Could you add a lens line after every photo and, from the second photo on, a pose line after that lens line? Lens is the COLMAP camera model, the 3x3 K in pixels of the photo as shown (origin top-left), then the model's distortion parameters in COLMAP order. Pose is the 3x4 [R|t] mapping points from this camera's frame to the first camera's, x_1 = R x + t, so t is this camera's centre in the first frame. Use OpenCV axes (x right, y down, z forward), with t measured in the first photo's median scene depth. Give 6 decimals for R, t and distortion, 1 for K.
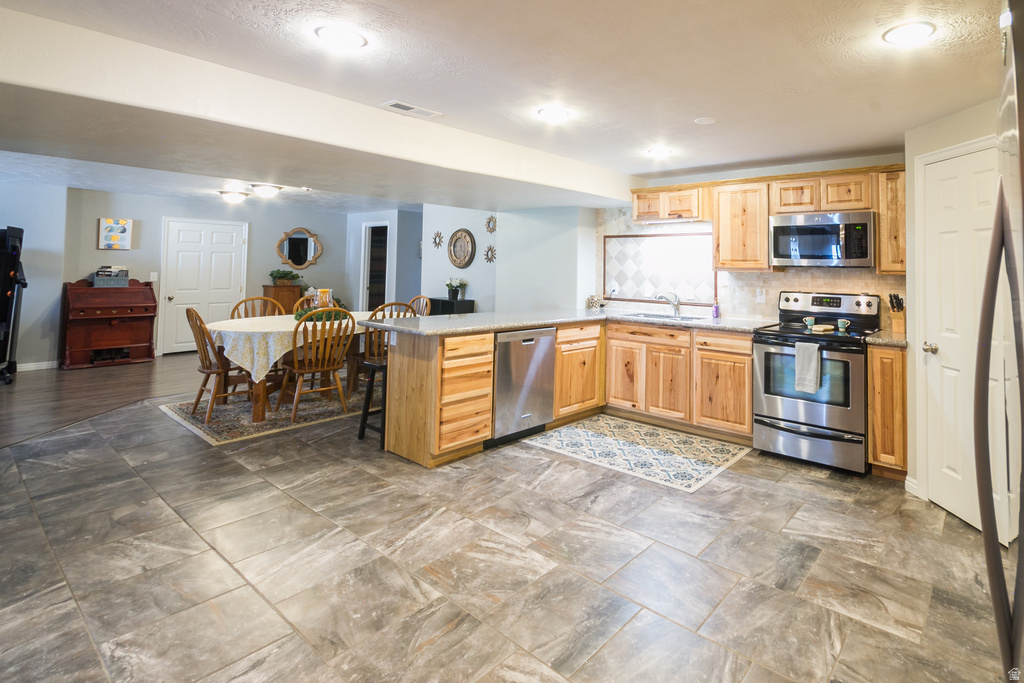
lens RADIAL K [[503.1, 0, 619.7], [0, 503.1, 244.5], [0, 0, 1]] dist [-0.004008, 0.000122]
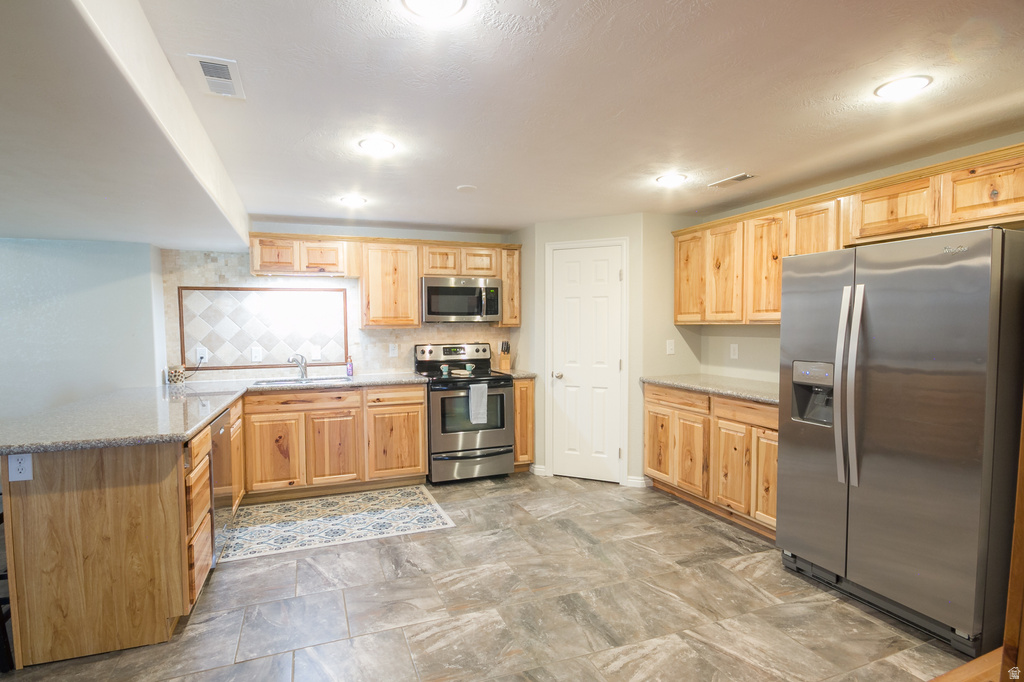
lens RADIAL K [[501.7, 0, 491.7], [0, 501.7, 350.6], [0, 0, 1]] dist [-0.012070, 0.000115]
pose [[0.556572, -0.064910, 0.828260, -0.526116], [-0.018917, 0.995695, 0.090743, 0.001594], [-0.830584, -0.066174, 0.552947, 0.253099]]
